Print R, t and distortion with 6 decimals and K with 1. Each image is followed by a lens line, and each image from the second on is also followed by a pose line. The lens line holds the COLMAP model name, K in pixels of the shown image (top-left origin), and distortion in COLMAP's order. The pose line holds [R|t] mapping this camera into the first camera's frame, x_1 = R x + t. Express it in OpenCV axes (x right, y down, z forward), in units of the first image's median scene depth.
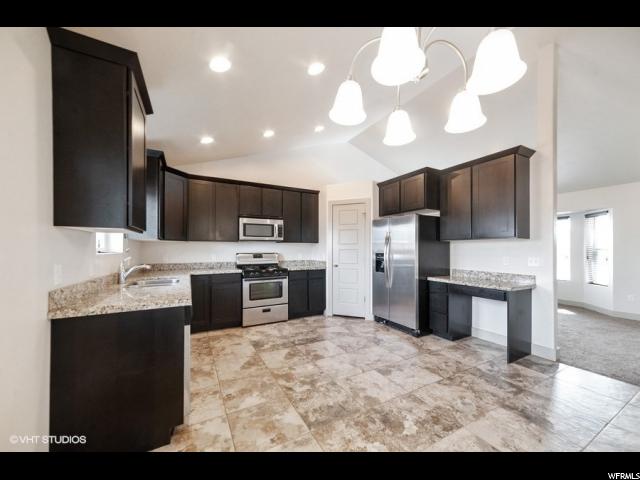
lens RADIAL K [[246.2, 0, 325.1], [0, 246.2, 248.1], [0, 0, 1]] dist [0.000251, 0.000032]
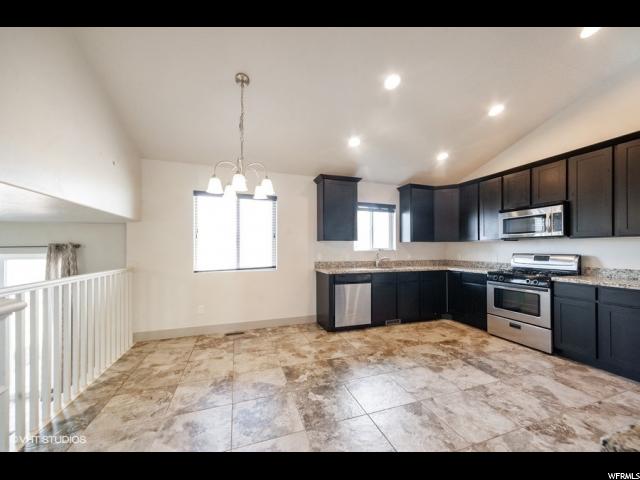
lens RADIAL K [[246.2, 0, 325.1], [0, 246.2, 248.1], [0, 0, 1]] dist [0.000251, 0.000032]
pose [[-0.158679, -0.002272, -0.987328, 1.020674], [0.002201, 0.999994, -0.002655, 0.005614], [0.987328, -0.002594, -0.158673, 0.831913]]
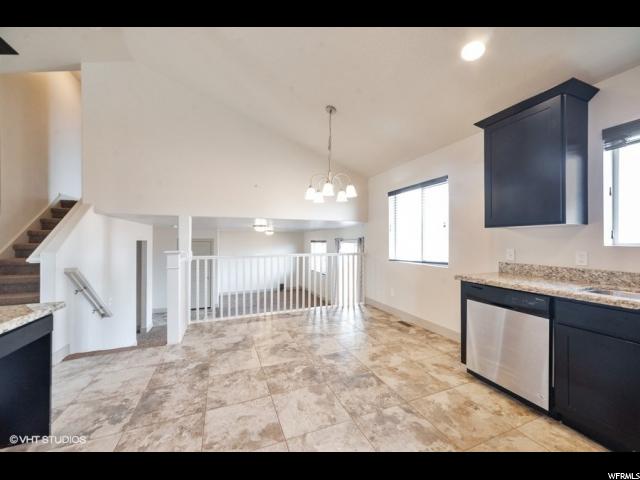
lens RADIAL K [[247.2, 0, 320.0], [0, 247.2, 240.0], [0, 0, 1]] dist [0.001086, 0.000086]
pose [[-0.992255, 0.000933, 0.124213, 0.037131], [0.000275, 0.999986, -0.005313, 0.007014], [-0.124216, -0.005238, -0.992241, 1.592374]]
